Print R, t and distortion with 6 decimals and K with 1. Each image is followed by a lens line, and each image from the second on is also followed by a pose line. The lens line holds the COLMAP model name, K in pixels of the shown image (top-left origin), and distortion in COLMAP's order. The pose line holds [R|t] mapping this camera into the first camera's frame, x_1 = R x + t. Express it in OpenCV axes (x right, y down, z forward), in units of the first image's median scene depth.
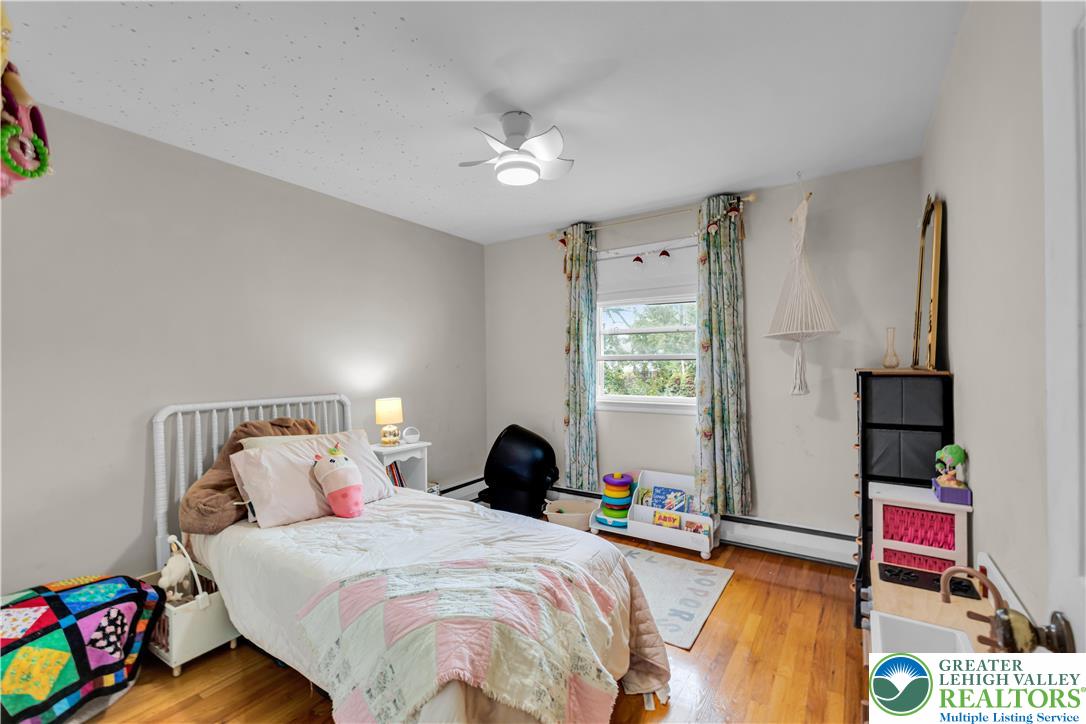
lens RADIAL K [[470.0, 0, 543.6], [0, 470.0, 364.6], [0, 0, 1]] dist [0.007380, -0.001294]
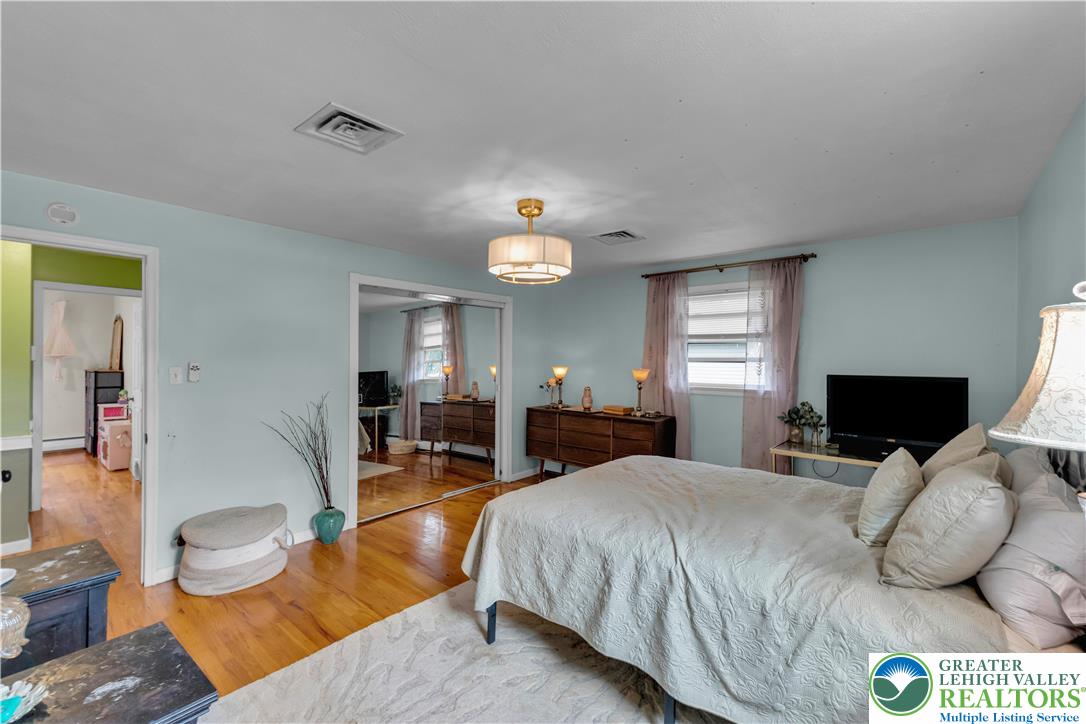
lens RADIAL K [[470.0, 0, 541.9], [0, 470.0, 367.3], [0, 0, 1]] dist [0.007380, -0.001294]
pose [[0.138501, 0.004147, 0.990354, -1.974013], [-0.004163, 0.999985, -0.003606, -0.006764], [-0.990354, -0.003623, 0.138516, -2.321077]]
